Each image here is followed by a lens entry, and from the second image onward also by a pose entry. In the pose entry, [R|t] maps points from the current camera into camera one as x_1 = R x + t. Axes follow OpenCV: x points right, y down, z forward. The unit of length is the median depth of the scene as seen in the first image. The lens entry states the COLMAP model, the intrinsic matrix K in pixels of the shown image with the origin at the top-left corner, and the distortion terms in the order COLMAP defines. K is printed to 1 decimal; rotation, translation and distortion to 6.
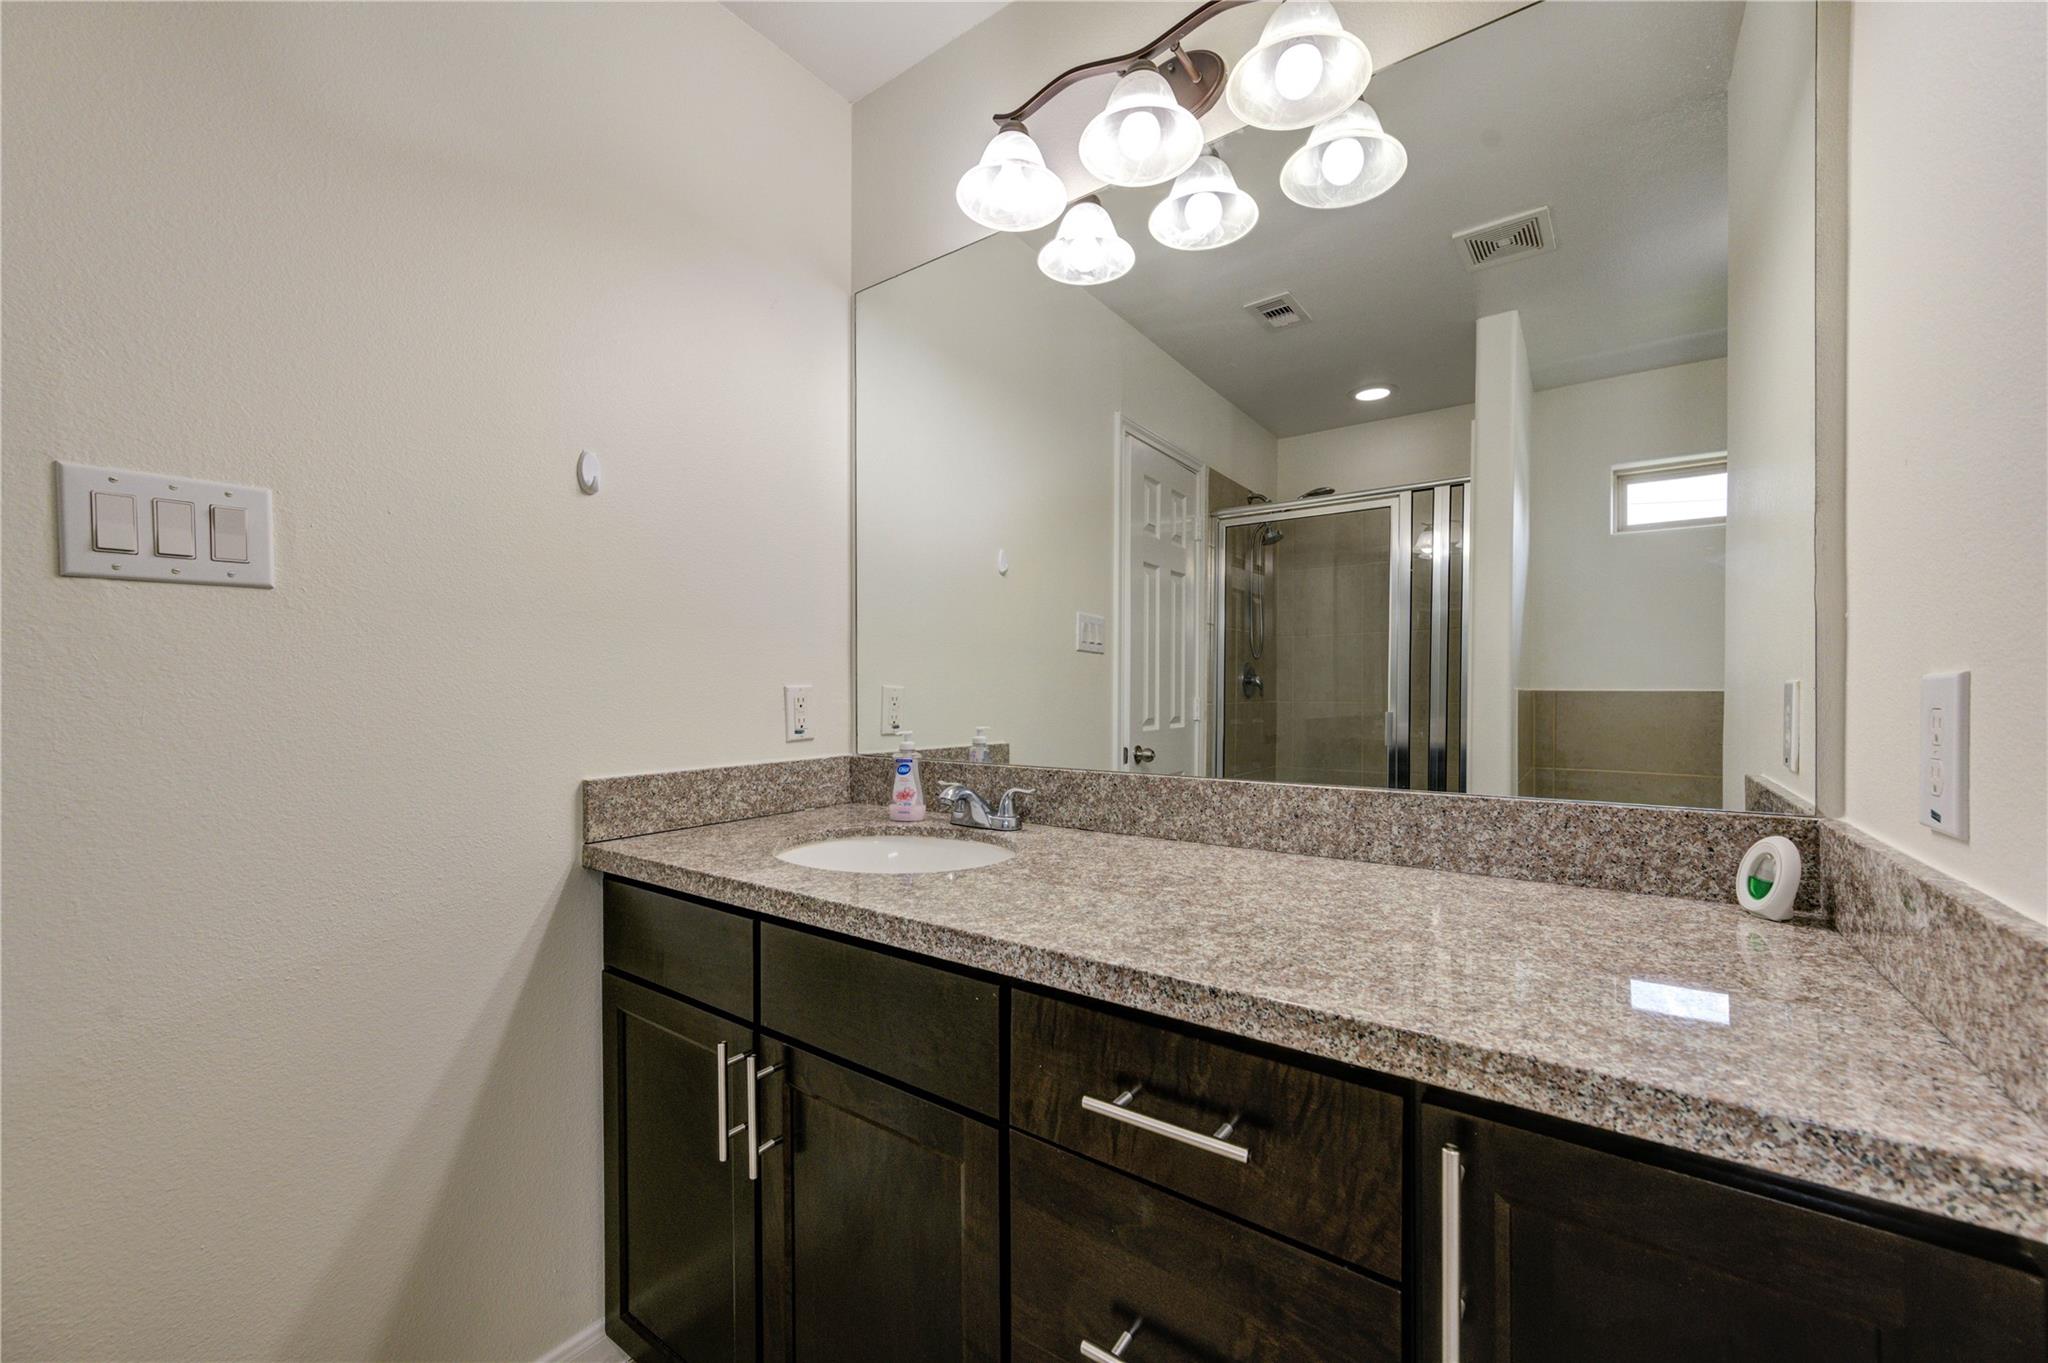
lens RADIAL K [[798.7, 0, 1029.6], [0, 798.7, 691.8], [0, 0, 1]] dist [0.002497, -0.000139]
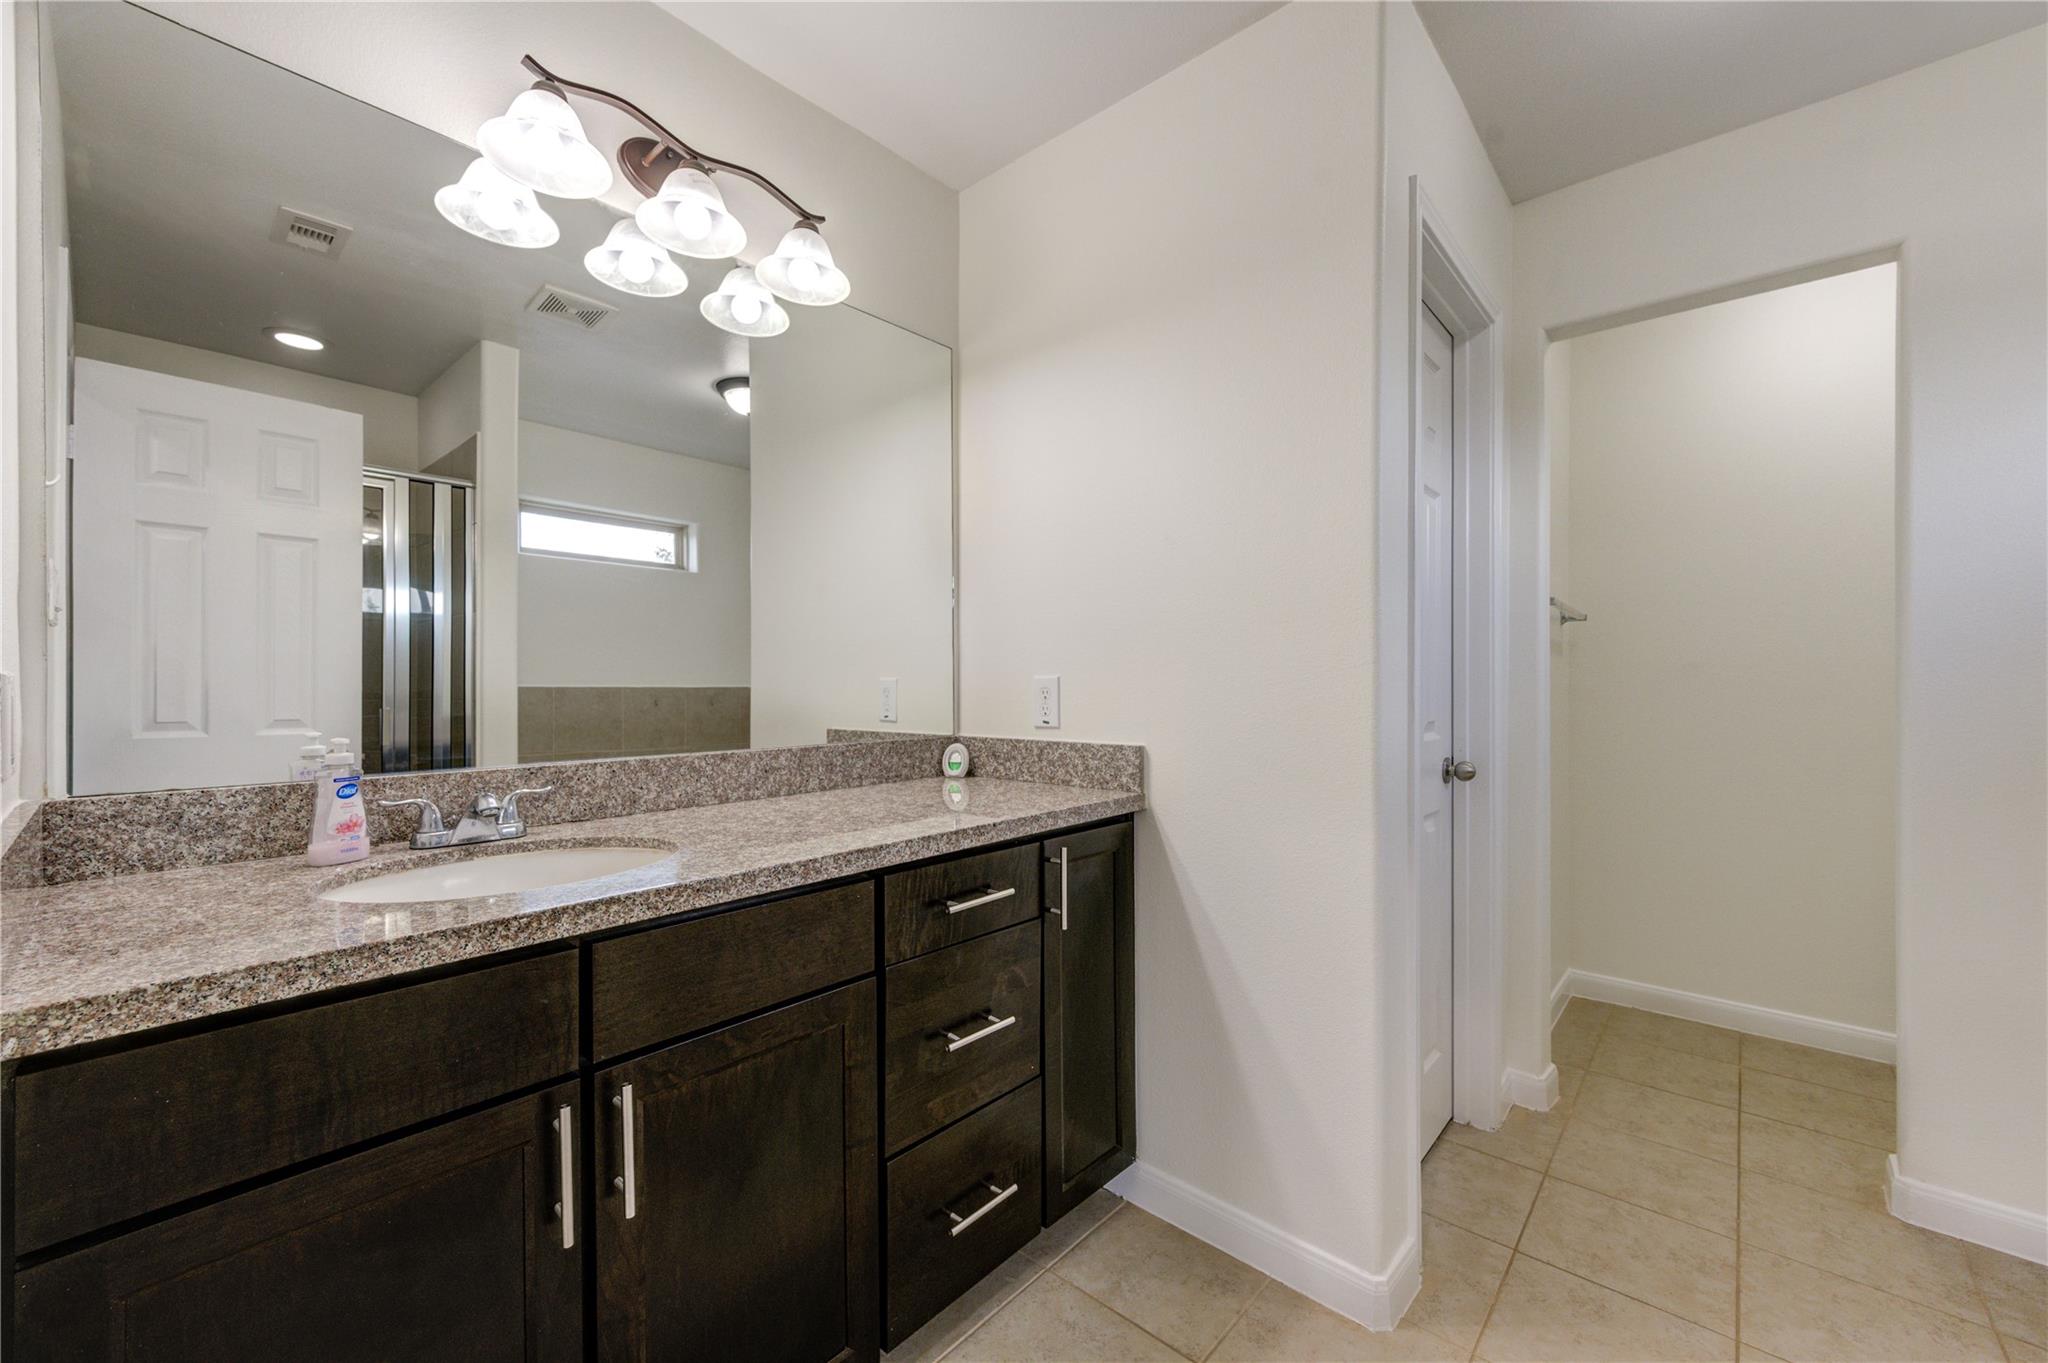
lens RADIAL K [[813.5, 0, 1031.1], [0, 813.5, 685.3], [0, 0, 1]] dist [-0.000175, 0.000078]
pose [[0.089868, 0.000267, 0.995954, -1.162296], [0.005133, 0.999987, -0.000731, 0.006600], [-0.995940, 0.005178, 0.089865, 0.435960]]
